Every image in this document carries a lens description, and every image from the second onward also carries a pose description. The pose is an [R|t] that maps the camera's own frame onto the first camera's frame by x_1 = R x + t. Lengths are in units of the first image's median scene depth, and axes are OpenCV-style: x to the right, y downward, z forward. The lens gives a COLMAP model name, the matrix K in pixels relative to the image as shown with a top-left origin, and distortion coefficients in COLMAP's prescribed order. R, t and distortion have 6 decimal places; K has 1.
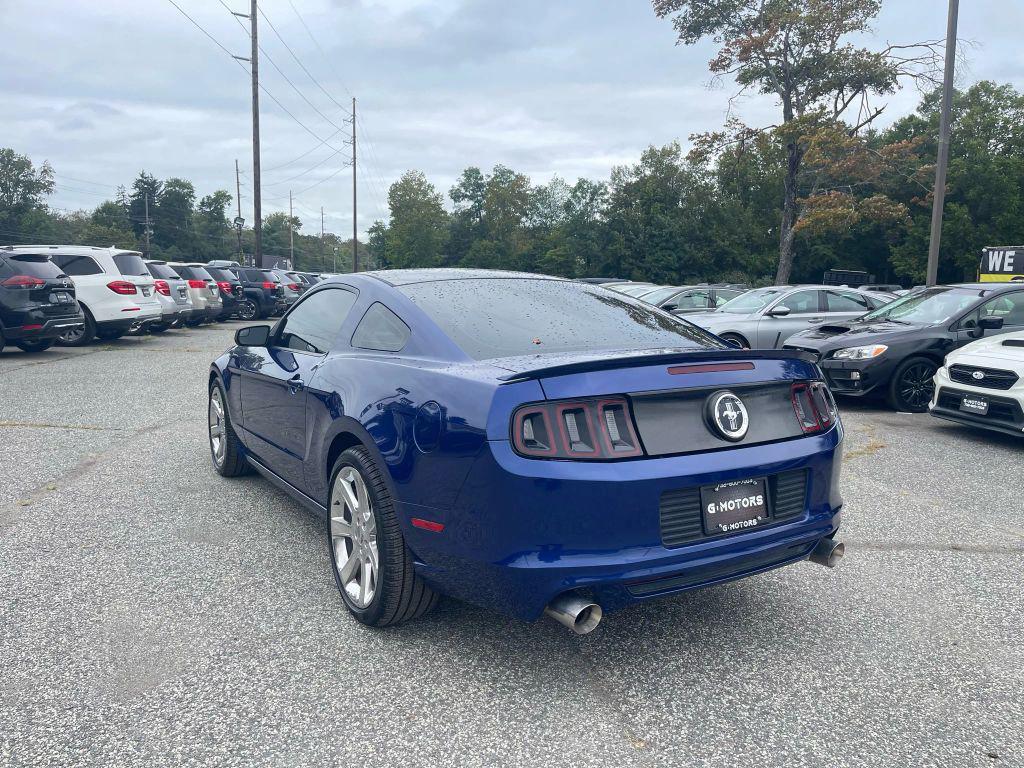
lens RADIAL K [[772.0, 0, 531.2], [0, 772.0, 396.9], [0, 0, 1]] dist [0.069328, -0.086432]
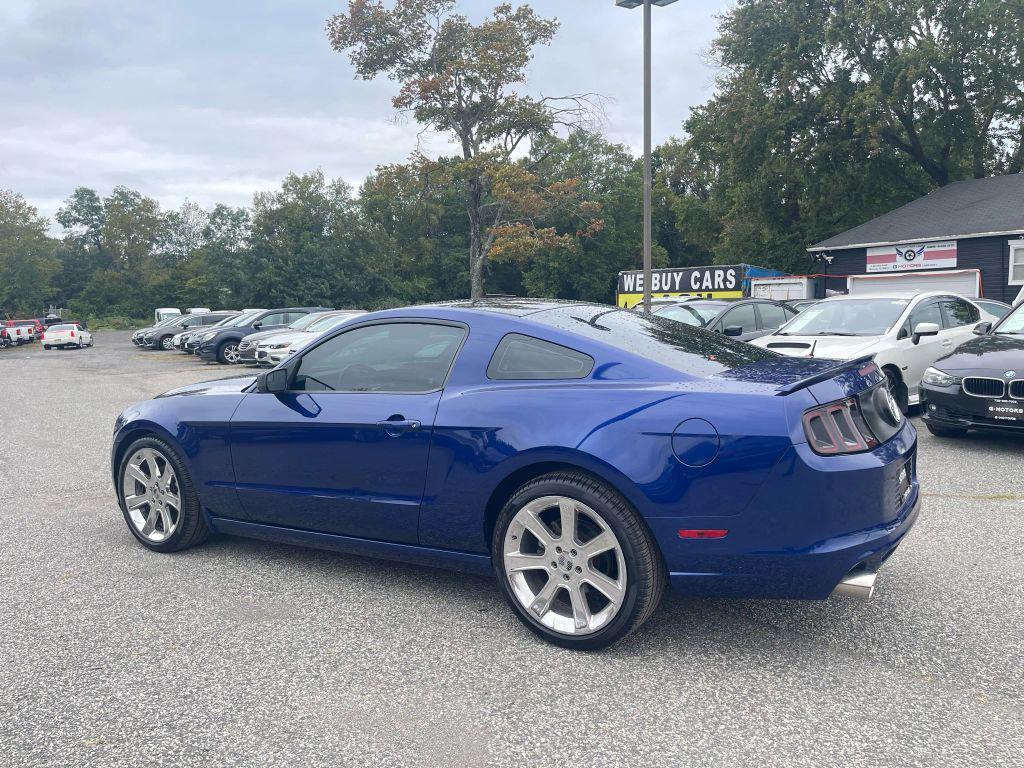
lens RADIAL K [[772.0, 0, 527.0], [0, 772.0, 386.3], [0, 0, 1]] dist [0.069328, -0.086432]
pose [[0.901319, -0.080362, 0.425636, -0.063037], [0.100356, 0.994644, -0.024719, -0.002885], [-0.421370, 0.064995, 0.904557, 0.008838]]
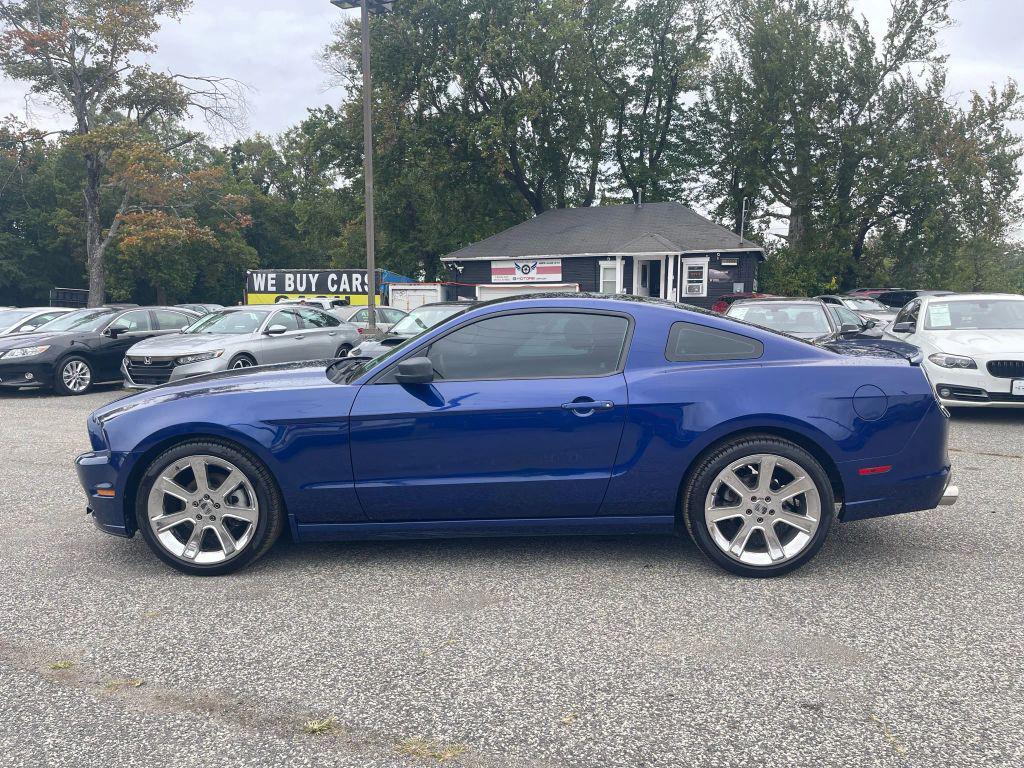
lens RADIAL K [[764.0, 0, 526.1], [0, 764.0, 394.8], [0, 0, 1]] dist [0.042617, -0.039200]
pose [[0.559422, -0.111269, 0.821381, -0.131877], [0.130744, 0.990389, 0.045117, -0.009929], [-0.818506, 0.082151, 0.568593, 0.055564]]
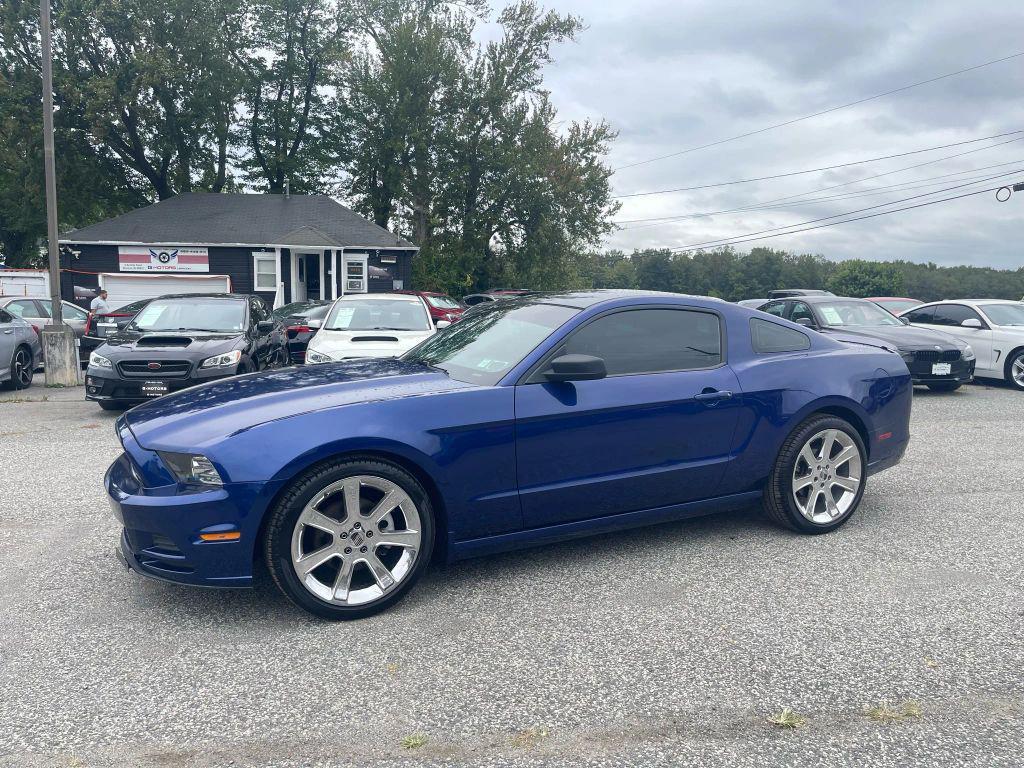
lens RADIAL K [[764.0, 0, 517.5], [0, 764.0, 388.3], [0, 0, 1]] dist [0.042617, -0.039200]
pose [[0.090910, -0.123488, 0.988173, -0.157965], [0.135880, 0.984540, 0.110533, -0.021024], [-0.986546, 0.124224, 0.106284, 0.130330]]
